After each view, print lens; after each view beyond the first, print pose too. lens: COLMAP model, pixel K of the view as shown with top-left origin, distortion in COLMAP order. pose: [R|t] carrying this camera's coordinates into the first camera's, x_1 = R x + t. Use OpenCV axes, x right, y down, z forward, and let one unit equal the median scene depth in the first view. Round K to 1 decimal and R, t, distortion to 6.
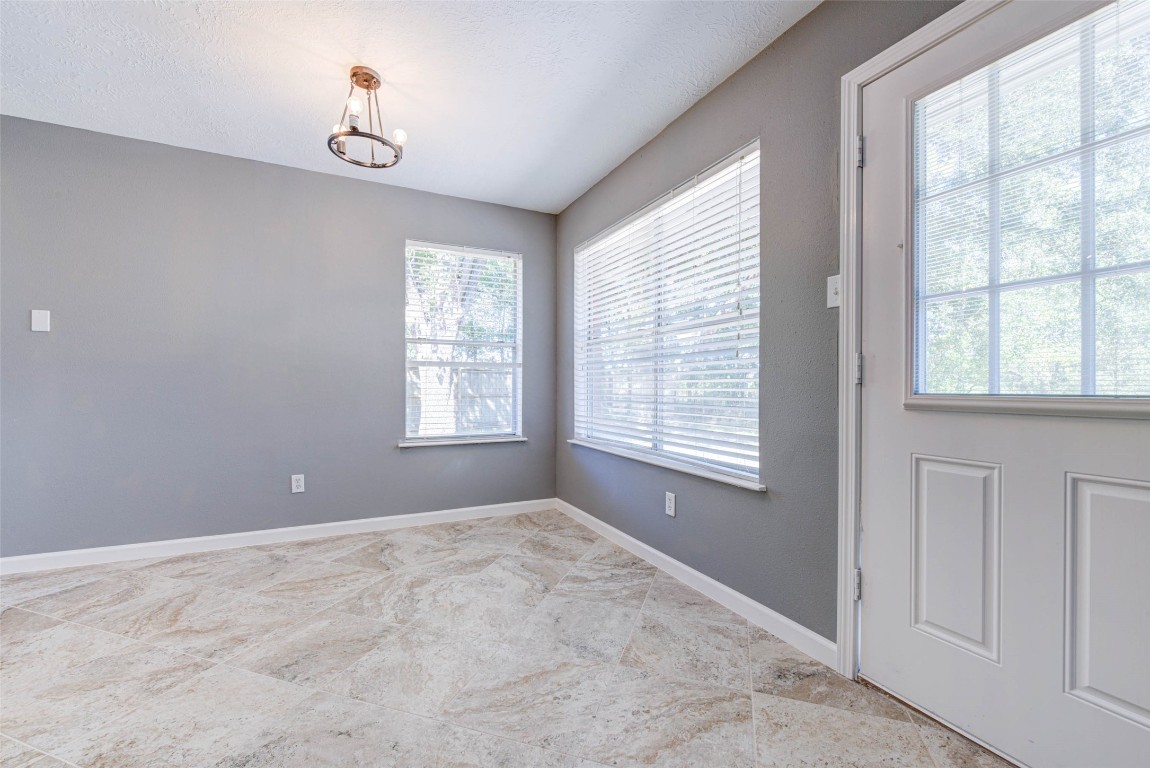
lens RADIAL K [[475.8, 0, 576.6], [0, 475.8, 386.1], [0, 0, 1]] dist [-0.000123, -0.000820]
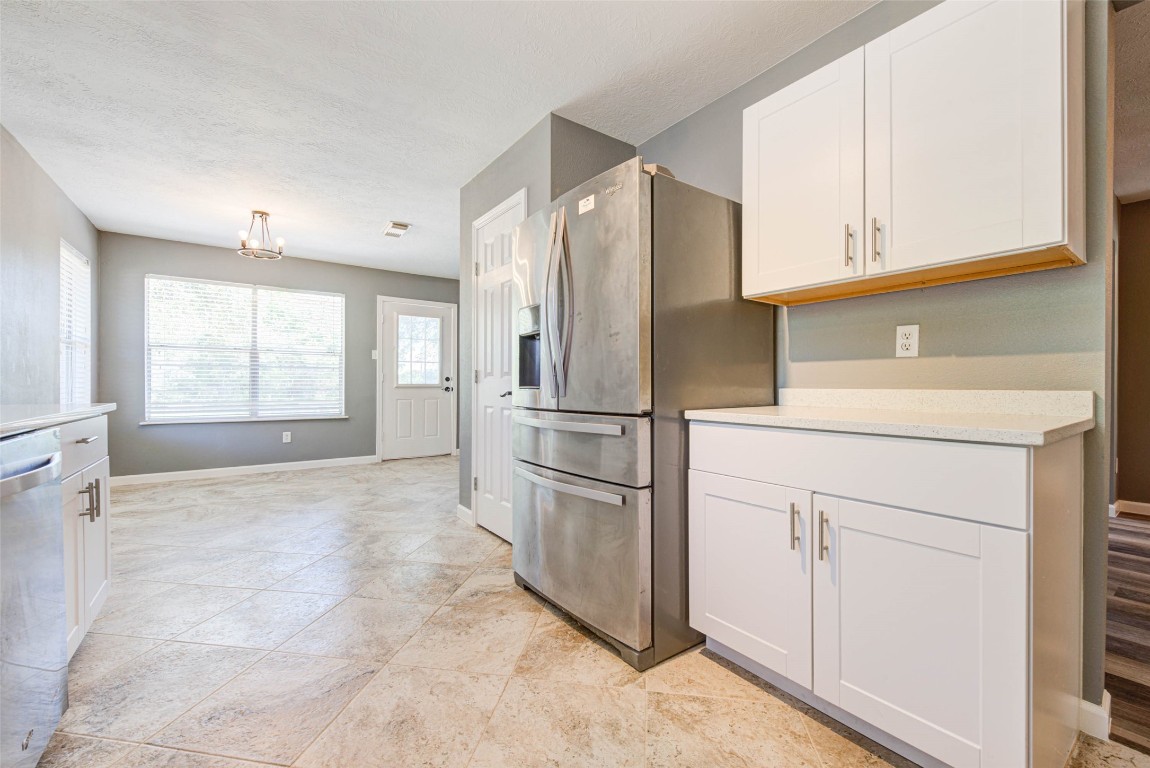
lens RADIAL K [[475.8, 0, 577.5], [0, 475.8, 388.6], [0, 0, 1]] dist [-0.000123, -0.000820]
pose [[-0.175972, 0.003714, 0.984388, -2.715776], [0.000396, 0.999993, -0.003702, 0.053729], [-0.984395, -0.000261, -0.175972, 0.128069]]
